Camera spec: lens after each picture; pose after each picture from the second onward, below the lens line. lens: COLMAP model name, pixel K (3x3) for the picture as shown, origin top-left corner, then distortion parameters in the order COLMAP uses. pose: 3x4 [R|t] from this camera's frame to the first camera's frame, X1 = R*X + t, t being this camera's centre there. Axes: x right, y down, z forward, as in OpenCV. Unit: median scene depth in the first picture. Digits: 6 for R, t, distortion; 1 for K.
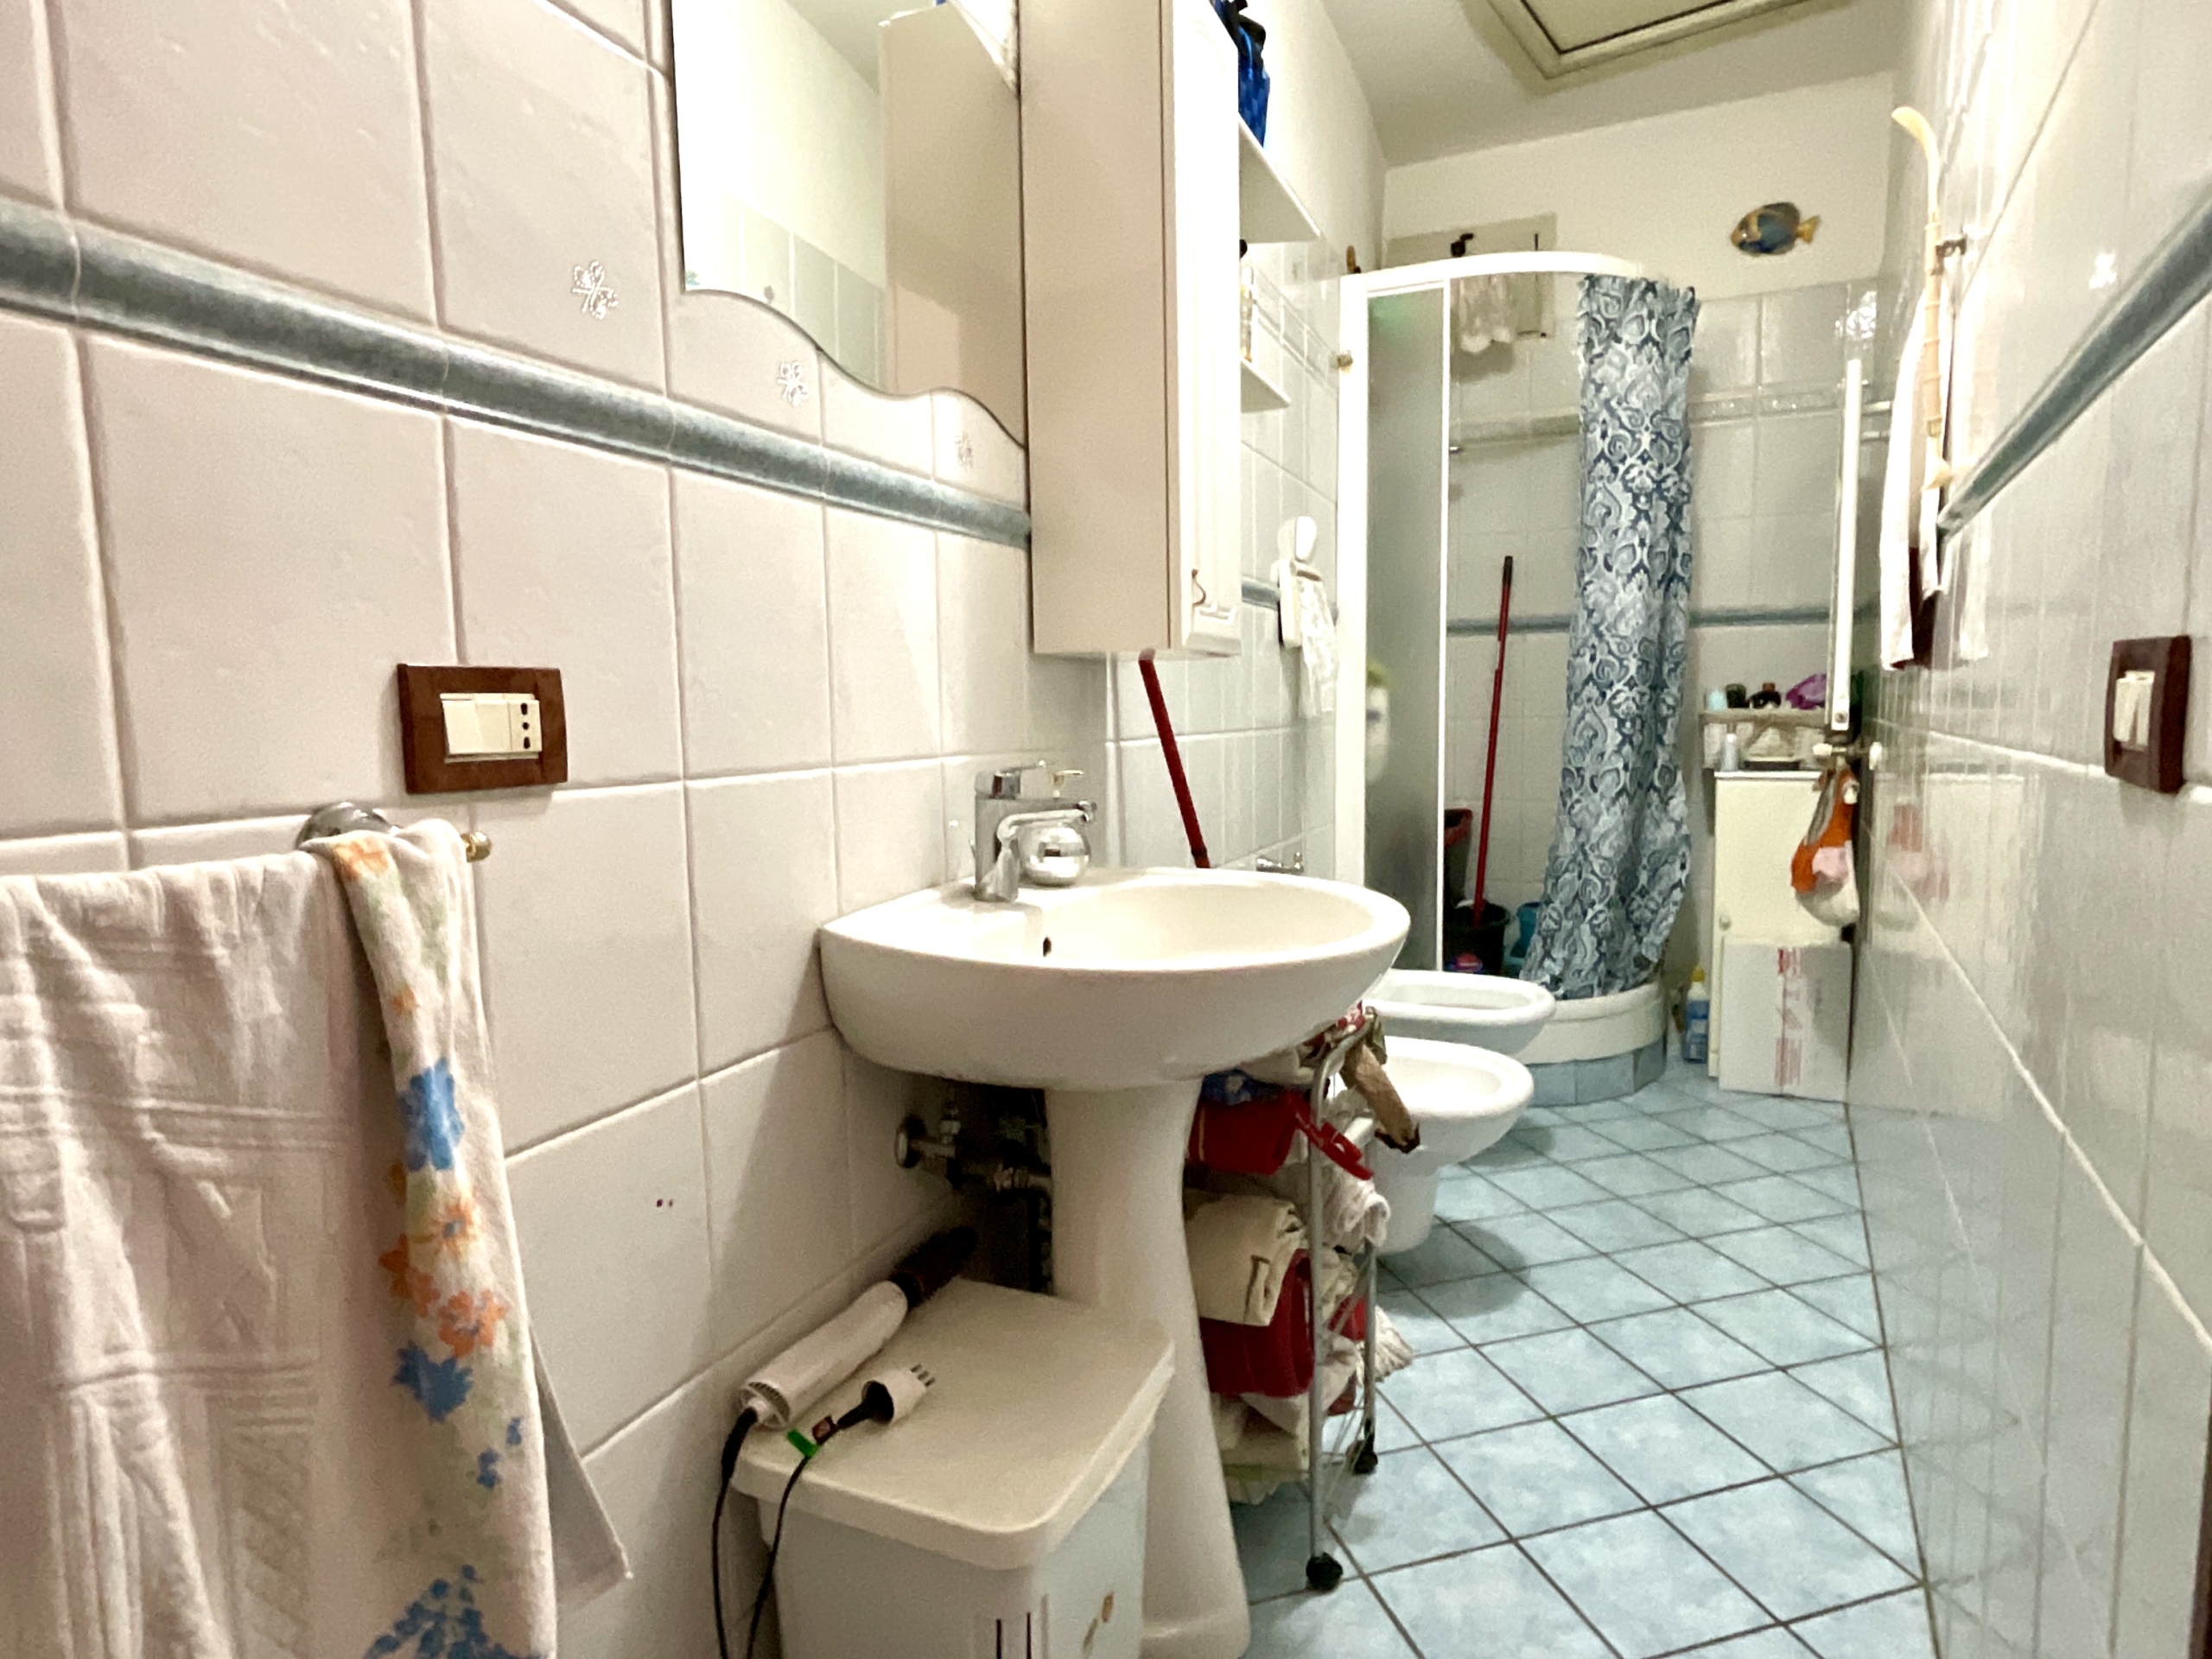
lens RADIAL K [[1235.8, 0, 1106.0], [0, 1235.8, 829.5], [0, 0, 1]] dist [-0.008932, -0.000298]
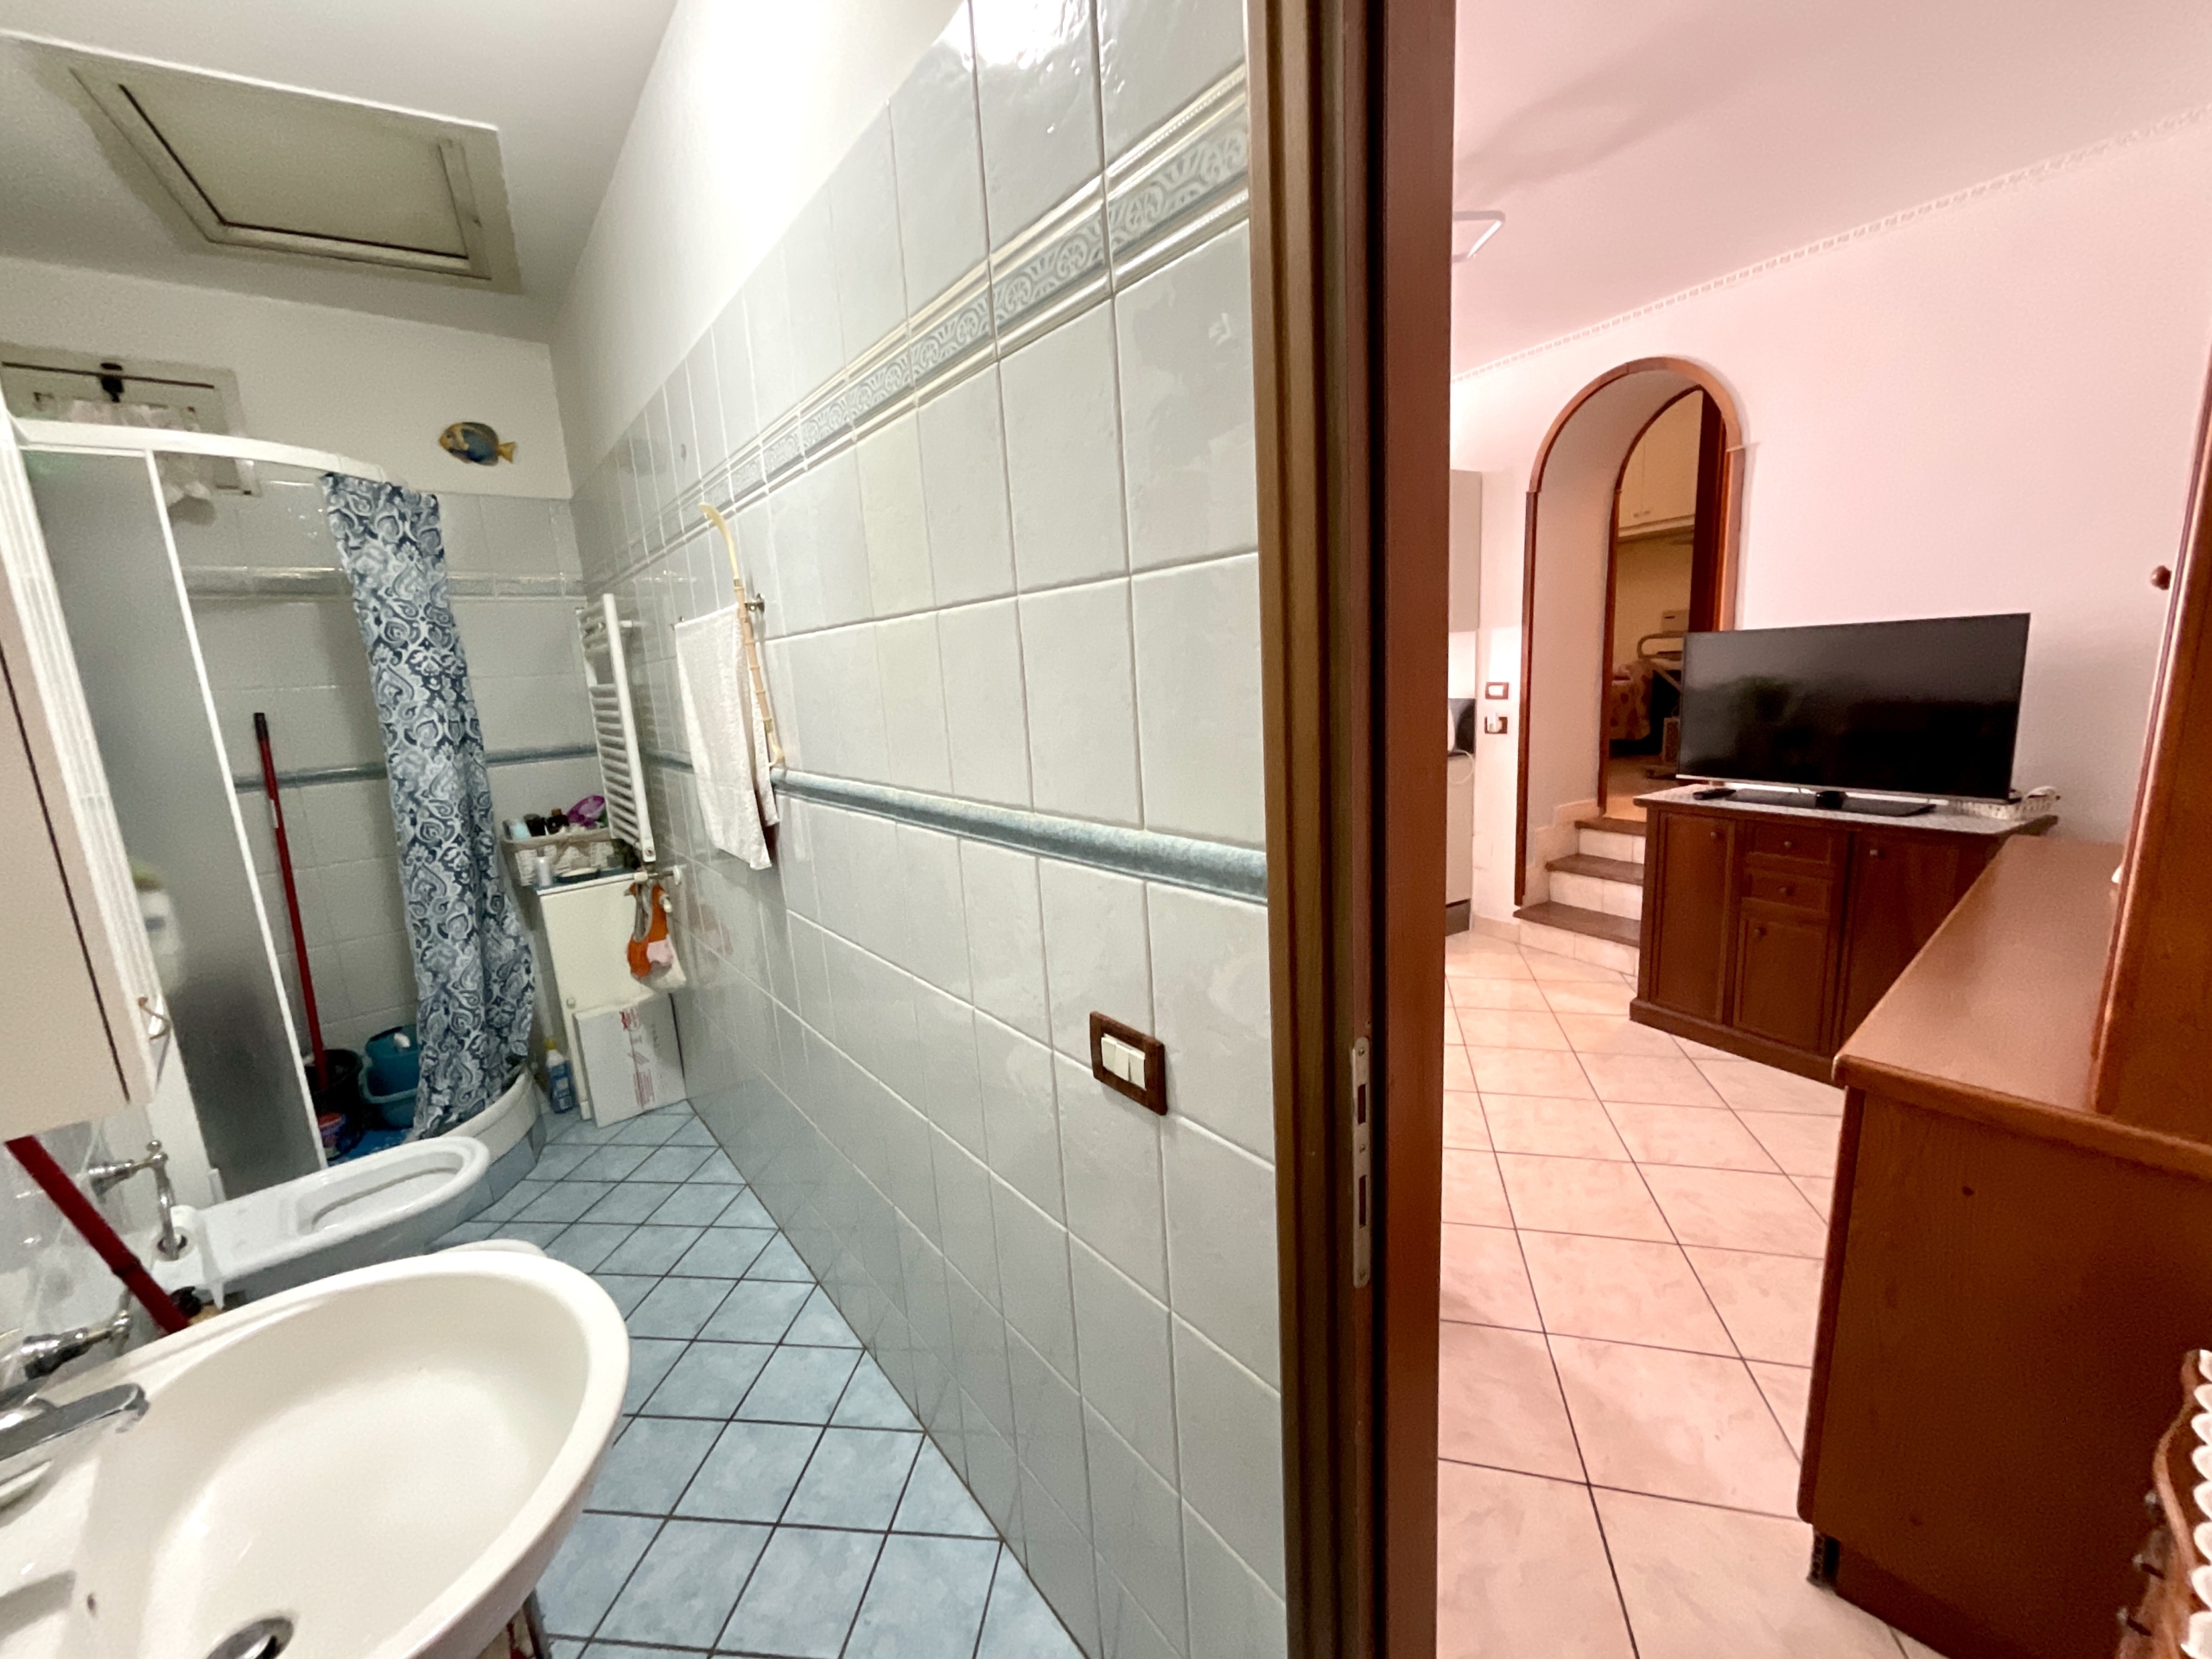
lens RADIAL K [[895.6, 0, 1117.2], [0, 895.6, 828.0], [0, 0, 1]] dist [-0.002075, 0.007582]
pose [[0.387747, -0.174328, 0.905131, -0.096166], [0.137639, 0.981894, 0.130150, -0.153266], [-0.911432, 0.074116, 0.404721, 0.091308]]
